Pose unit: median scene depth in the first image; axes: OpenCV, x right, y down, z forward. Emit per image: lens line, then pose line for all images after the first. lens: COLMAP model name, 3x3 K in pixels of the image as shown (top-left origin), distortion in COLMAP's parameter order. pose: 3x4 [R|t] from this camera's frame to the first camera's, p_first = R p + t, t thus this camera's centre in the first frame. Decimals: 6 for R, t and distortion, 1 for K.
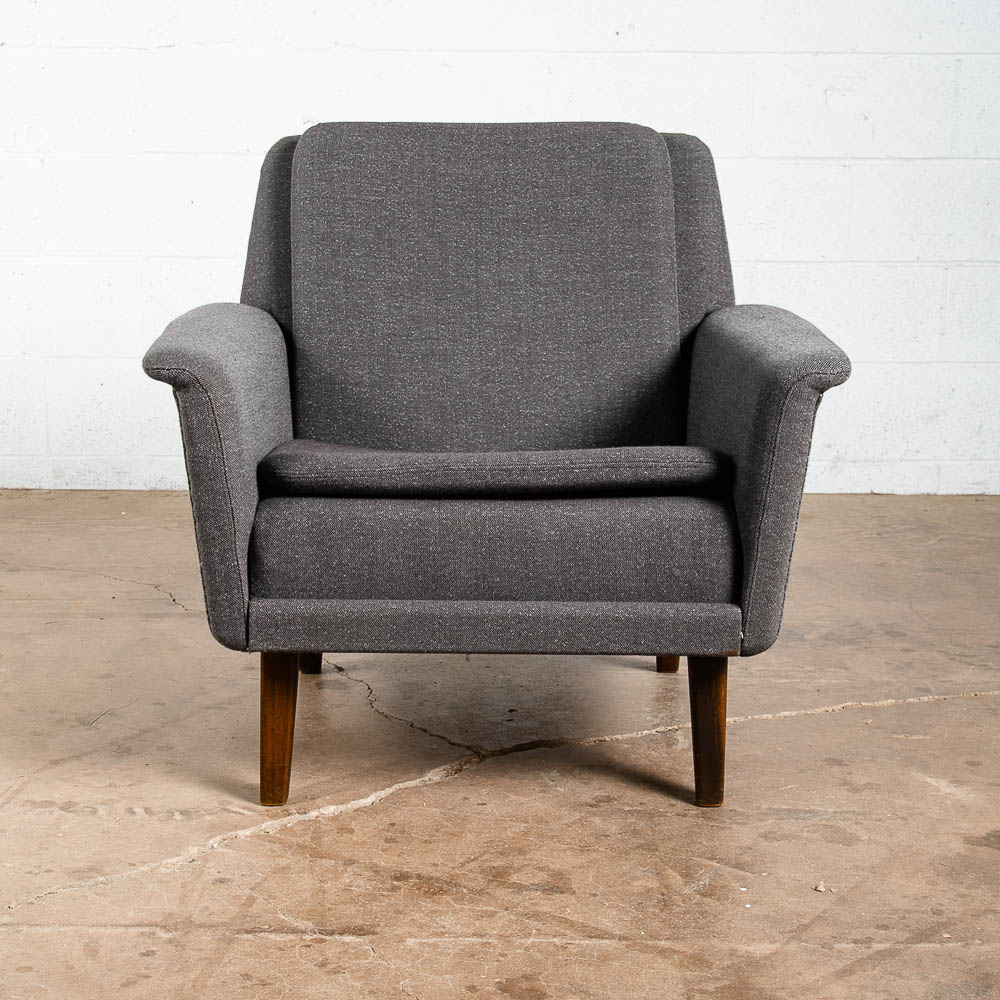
lens RADIAL K [[1849.2, 0, 507.9], [0, 1849.2, 496.2], [0, 0, 1]] dist [0.048142, 0.000000]
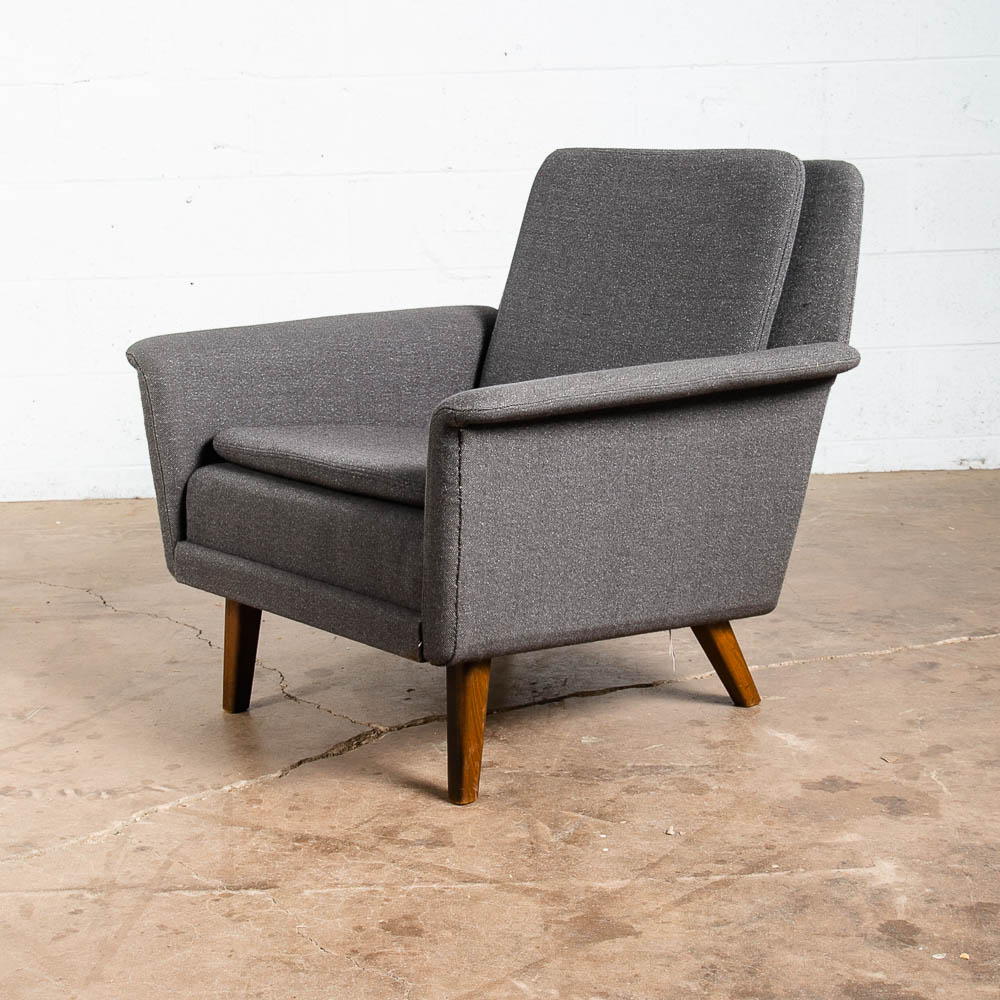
lens RADIAL K [[1849.2, 0, 498.2], [0, 1849.2, 501.8], [0, 0, 1]] dist [0.048142, 0.000000]
pose [[0.999041, -0.040017, 0.017759, 0.044167], [0.039844, 0.999156, 0.009991, -0.005803], [-0.018144, -0.009274, 0.999792, -0.115473]]
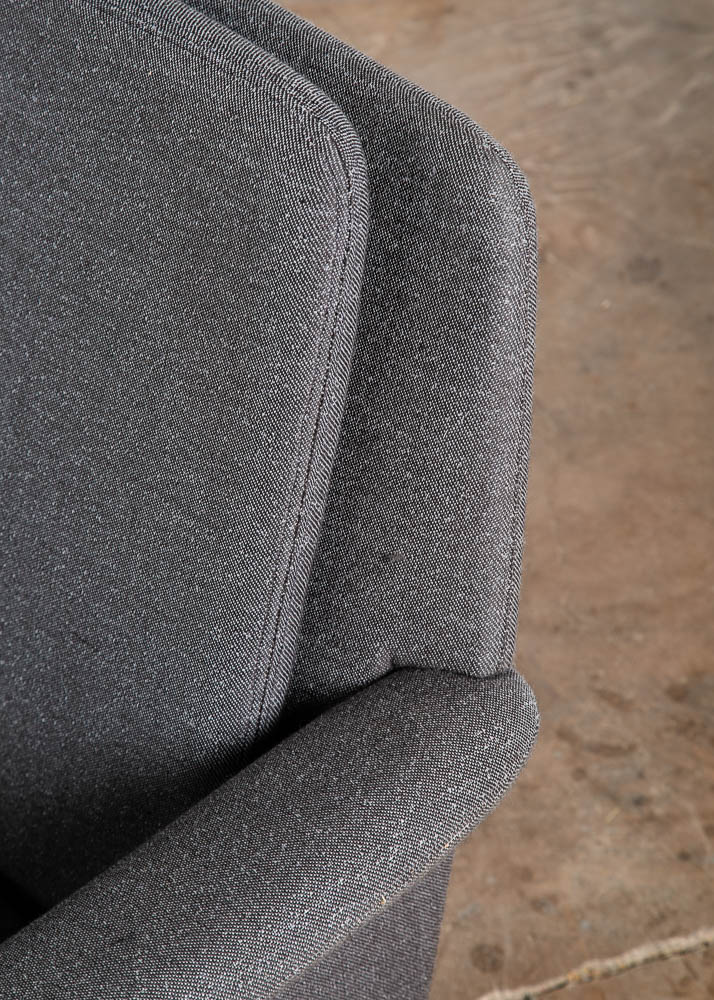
lens RADIAL K [[2773.1, 0, 365.0], [0, 2773.1, 442.5], [0, 0, 1]] dist [0.475810, 0.000000]
pose [[0.991850, -0.113273, -0.058337, 0.294398], [0.127343, 0.866166, 0.483260, -0.431942], [-0.004211, -0.486750, 0.873531, 0.504346]]
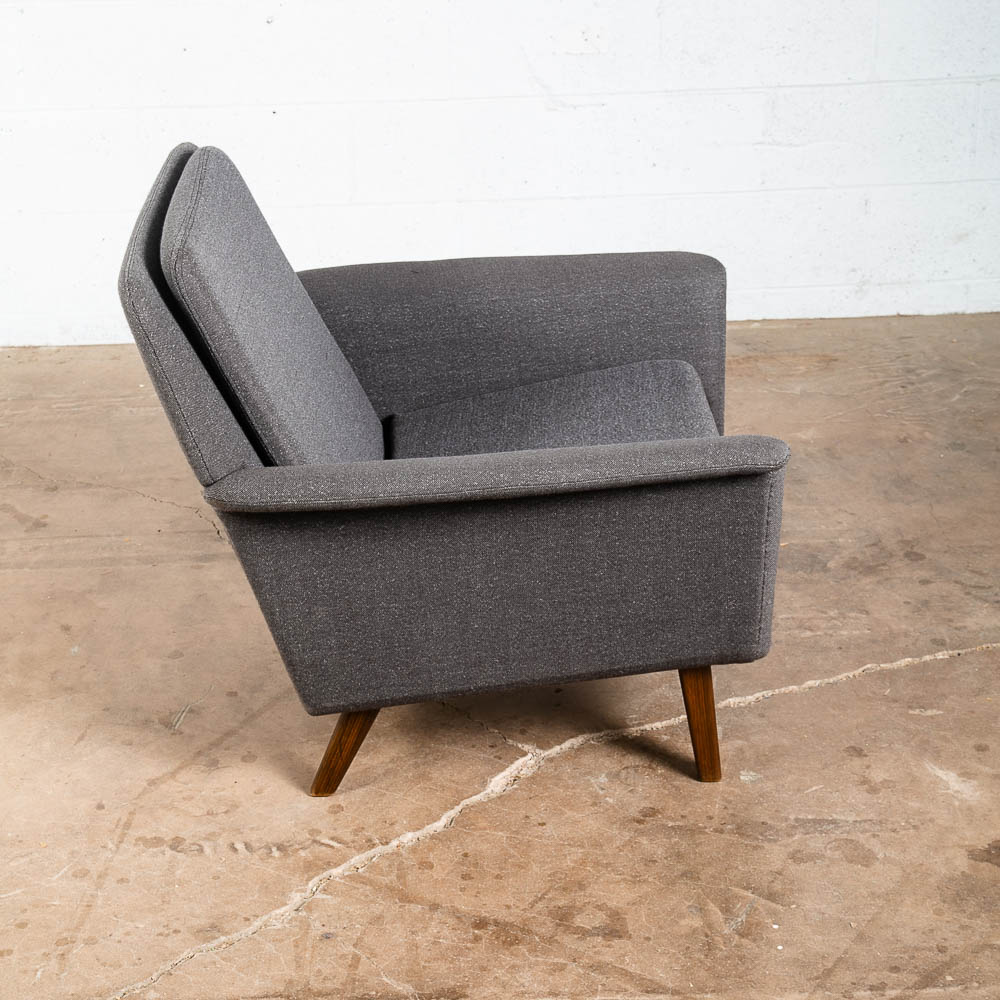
lens RADIAL K [[2129.6, 0, 510.0], [0, 2129.6, 483.0], [0, 0, 1]] dist [0.170599, 0.000000]
pose [[0.999224, -0.039179, 0.004136, -0.029875], [0.037269, 0.974072, 0.223146, -0.319630], [-0.012771, -0.222819, 0.974776, -0.219831]]
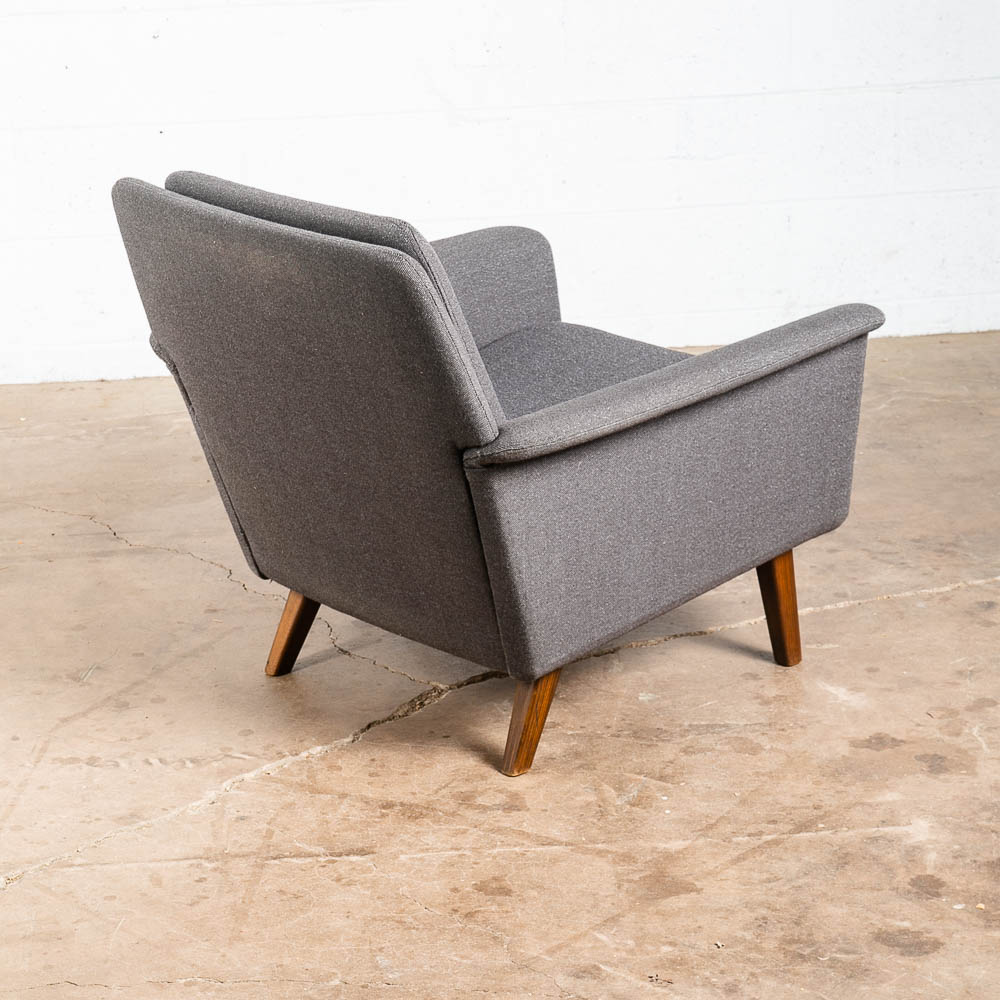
lens RADIAL K [[2871.3, 0, 502.7], [0, 2871.3, 495.0], [0, 0, 1]] dist [0.253961, 0.000000]
pose [[0.997746, -0.059695, 0.030665, -0.024310], [0.055455, 0.990700, 0.124249, -0.203550], [-0.037797, -0.122268, 0.991777, -0.766511]]
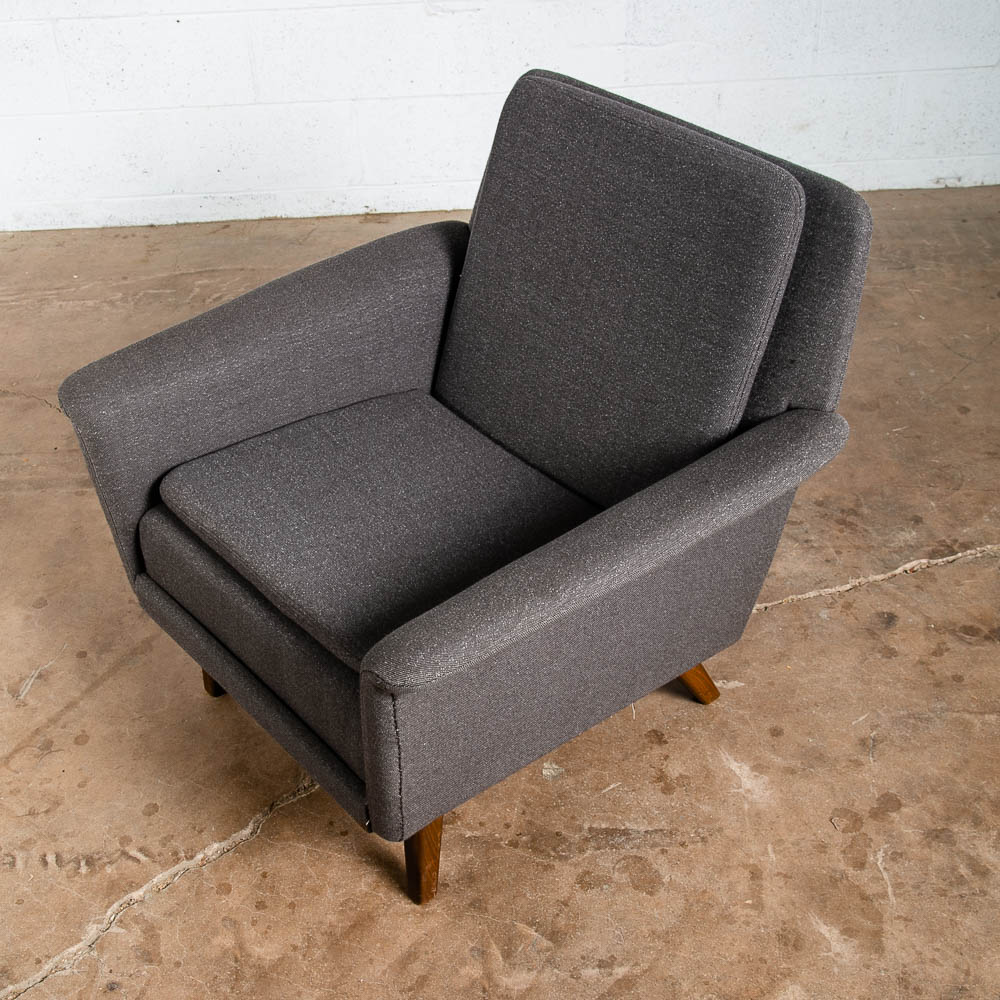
lens RADIAL K [[1401.8, 0, 499.8], [0, 1401.8, 508.5], [0, 0, 1]] dist [0.011733, 0.000000]
pose [[0.998692, -0.044302, -0.025533, 0.112406], [0.051038, 0.894192, 0.444764, -0.393412], [0.003127, -0.445485, 0.895284, 0.292664]]
